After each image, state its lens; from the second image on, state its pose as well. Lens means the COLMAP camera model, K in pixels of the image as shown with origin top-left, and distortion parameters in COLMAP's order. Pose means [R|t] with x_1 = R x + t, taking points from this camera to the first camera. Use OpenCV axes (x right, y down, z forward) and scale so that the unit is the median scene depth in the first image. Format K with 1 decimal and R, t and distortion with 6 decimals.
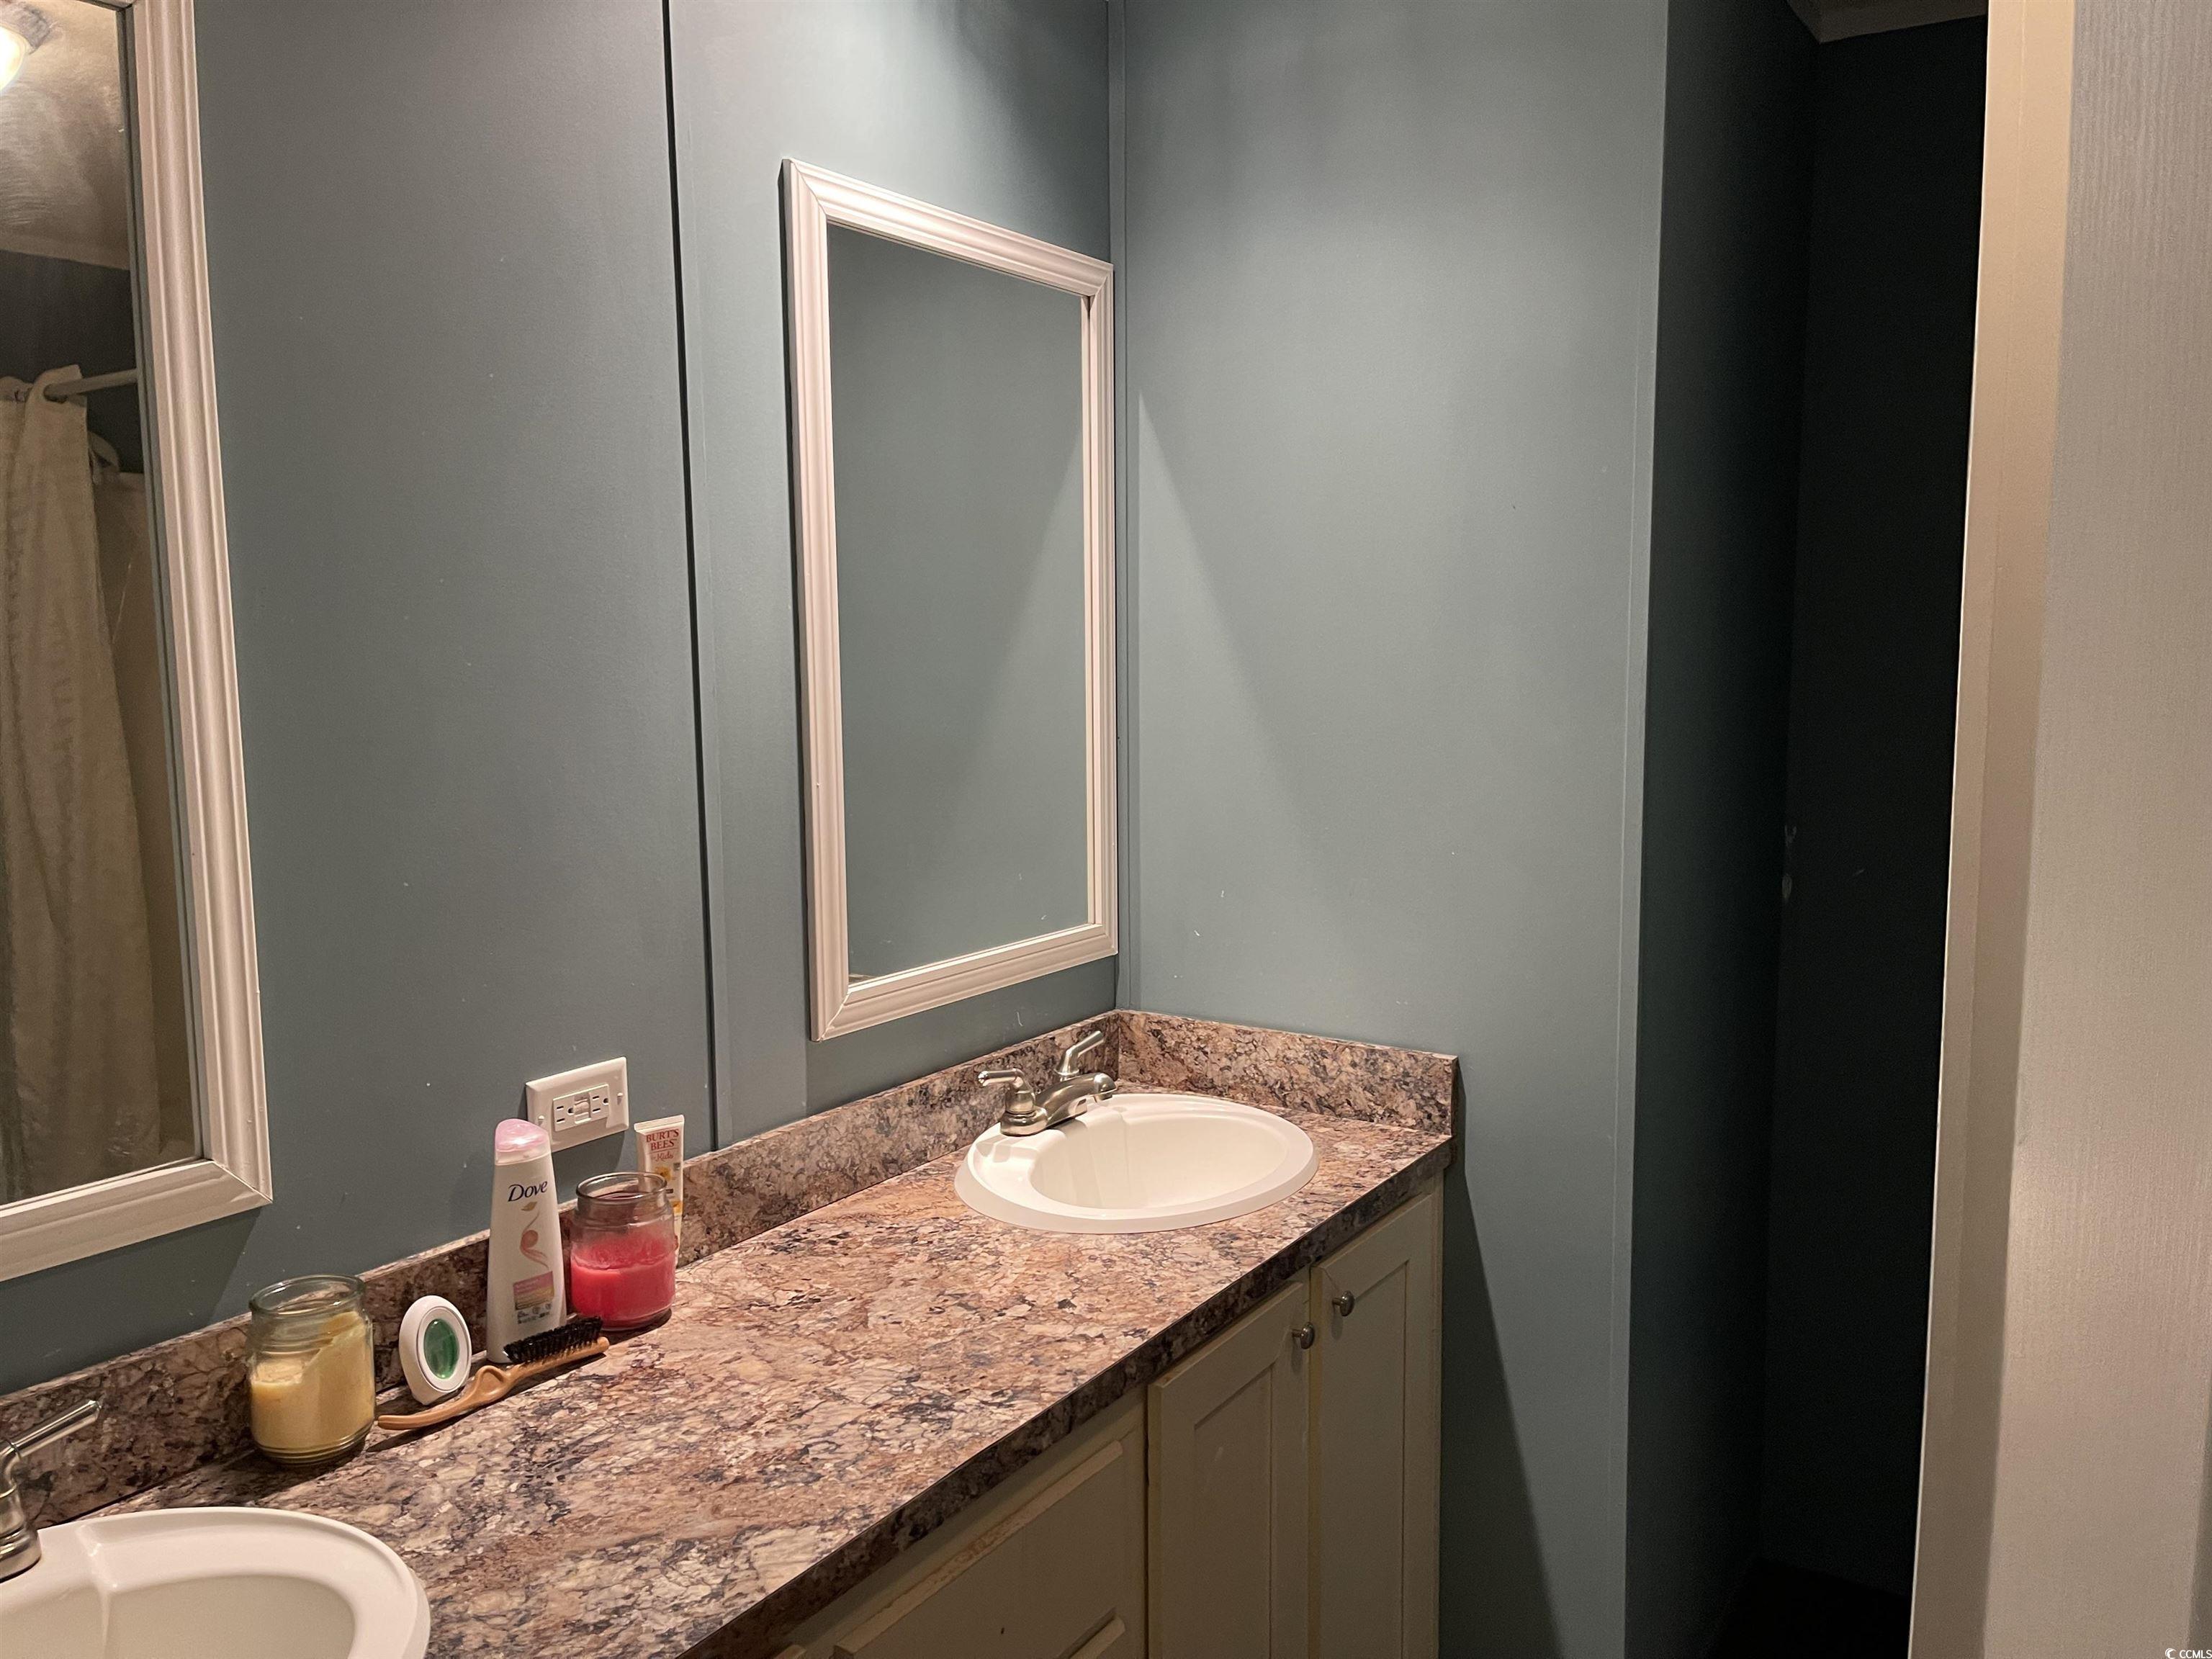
lens RADIAL K [[1667.6, 0, 1102.1], [0, 1667.6, 820.4], [0, 0, 1]] dist [0.074583, -0.094485]
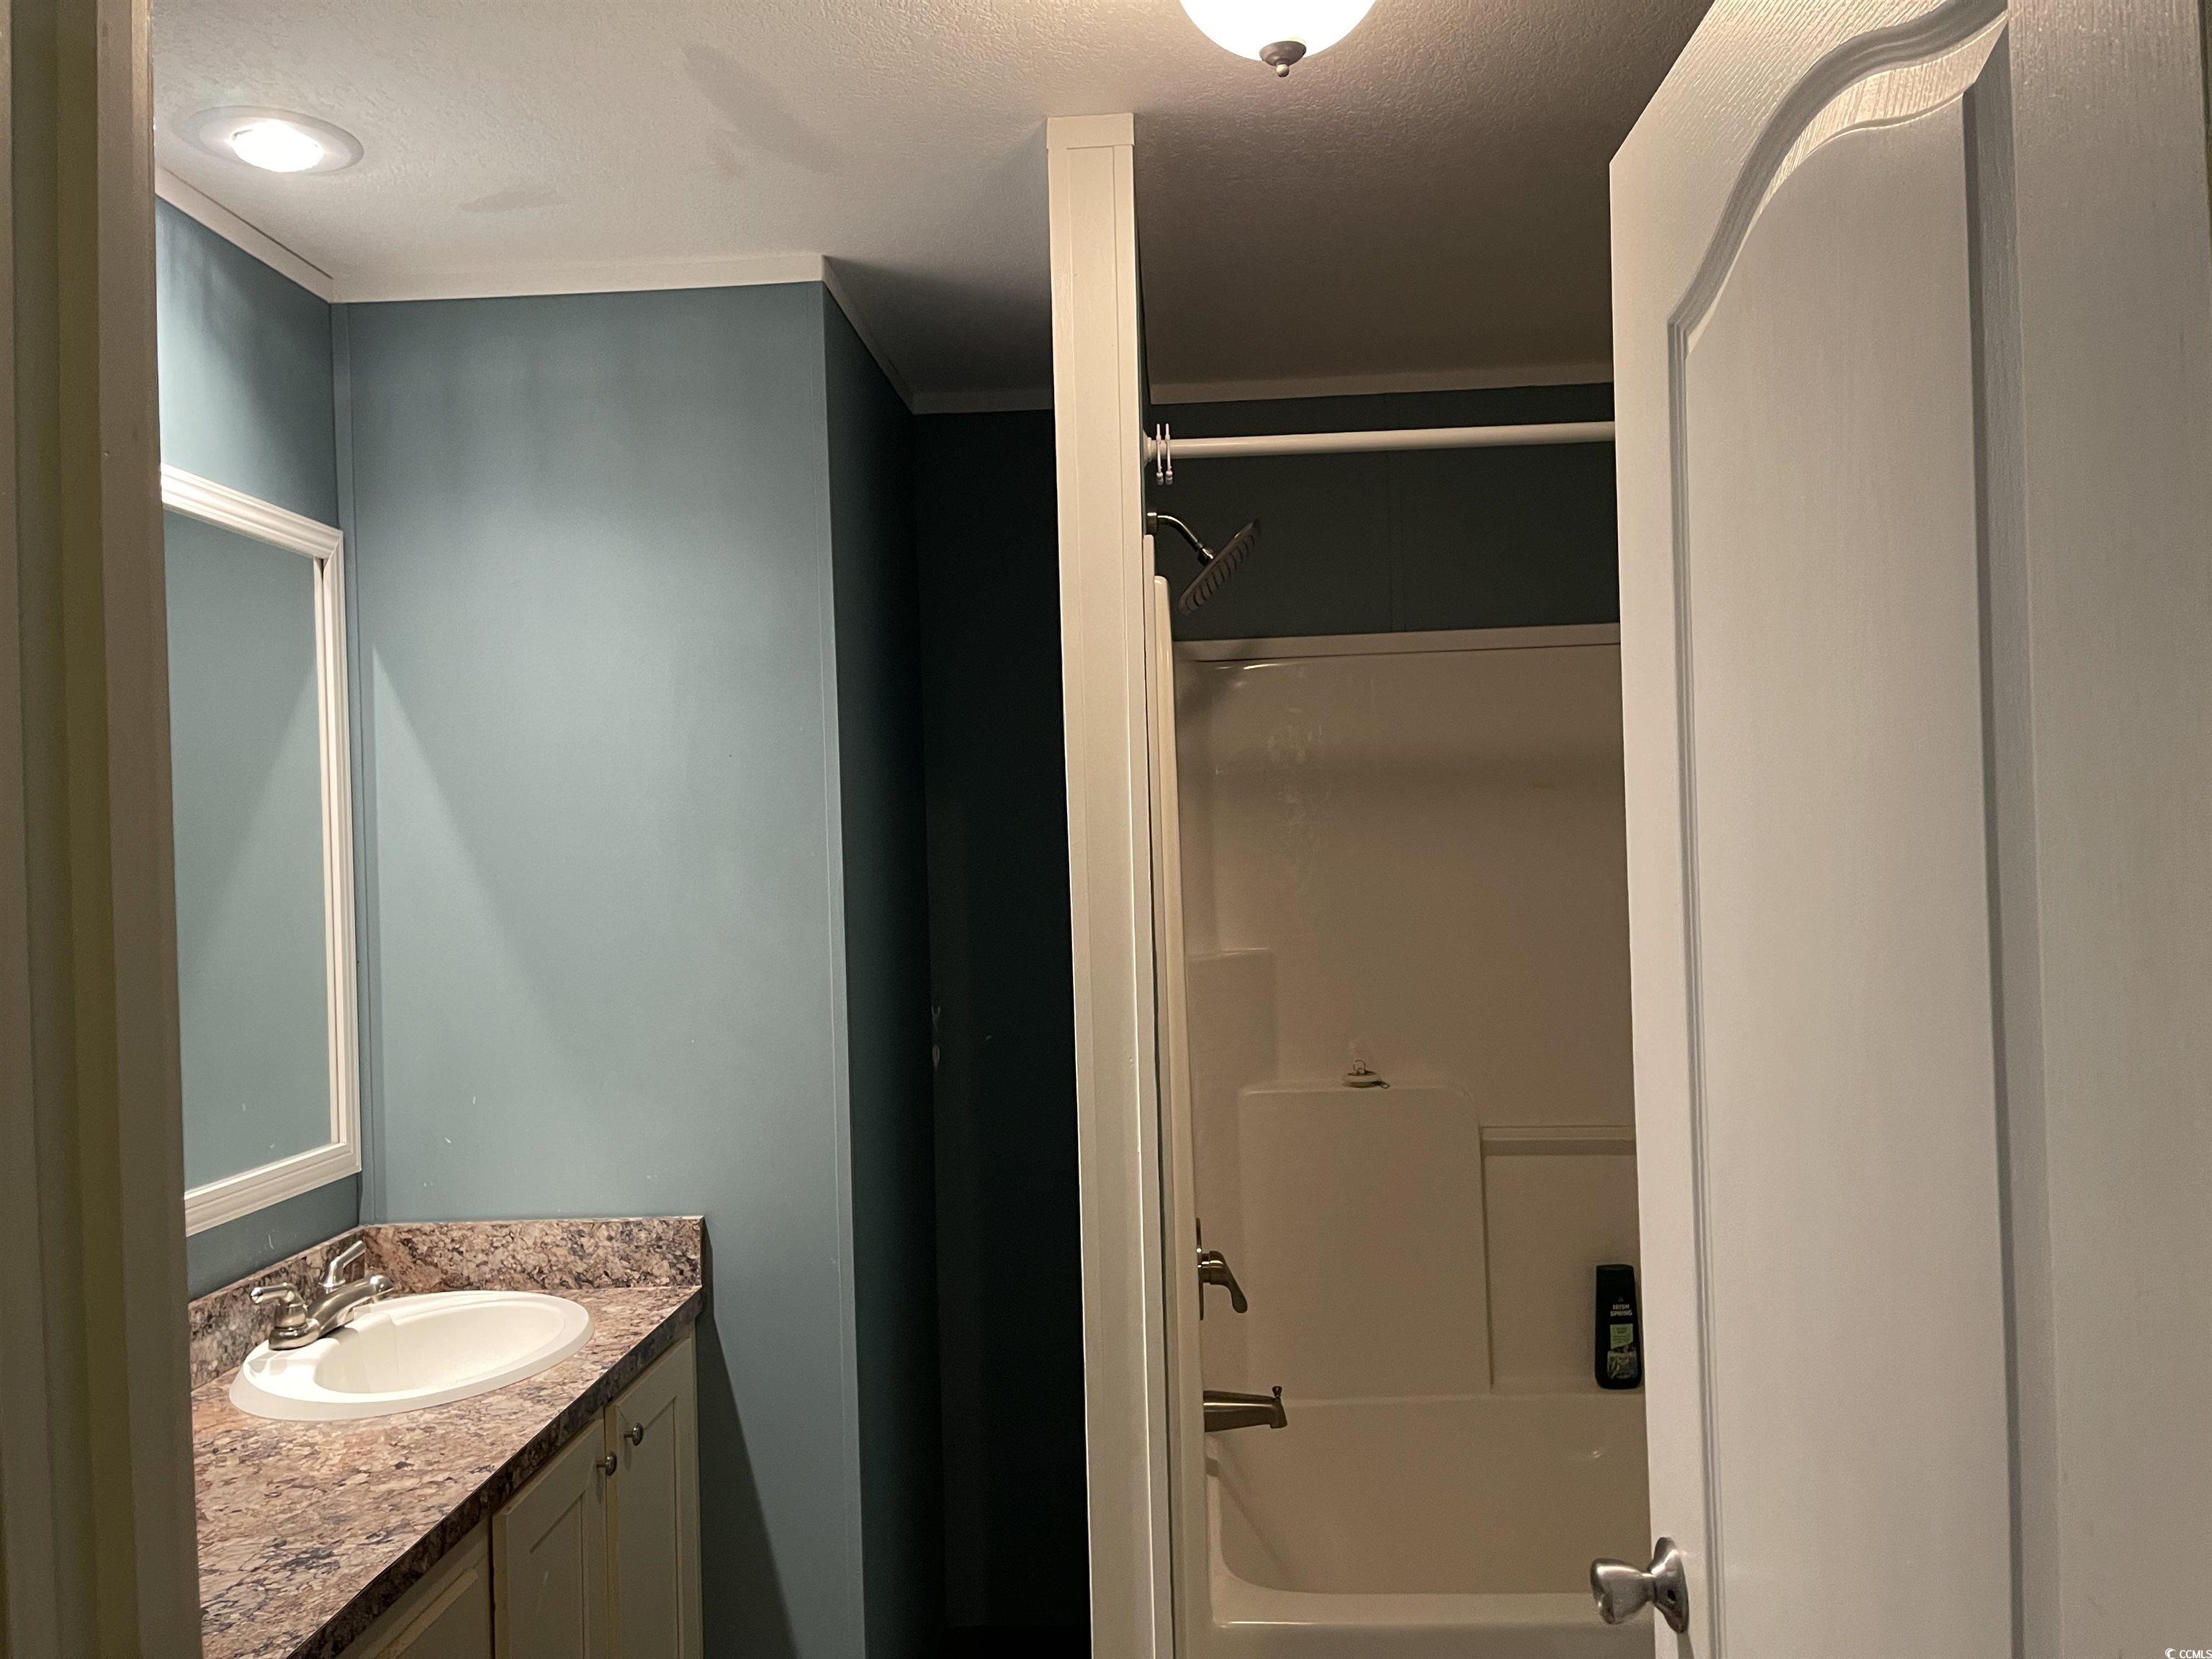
lens RADIAL K [[1667.6, 0, 1106.4], [0, 1667.6, 834.3], [0, 0, 1]] dist [0.074583, -0.094485]
pose [[0.859986, -0.012330, 0.510168, -0.142261], [0.079697, 0.990687, -0.110400, 0.028731], [-0.504055, 0.135601, 0.852960, -0.181109]]
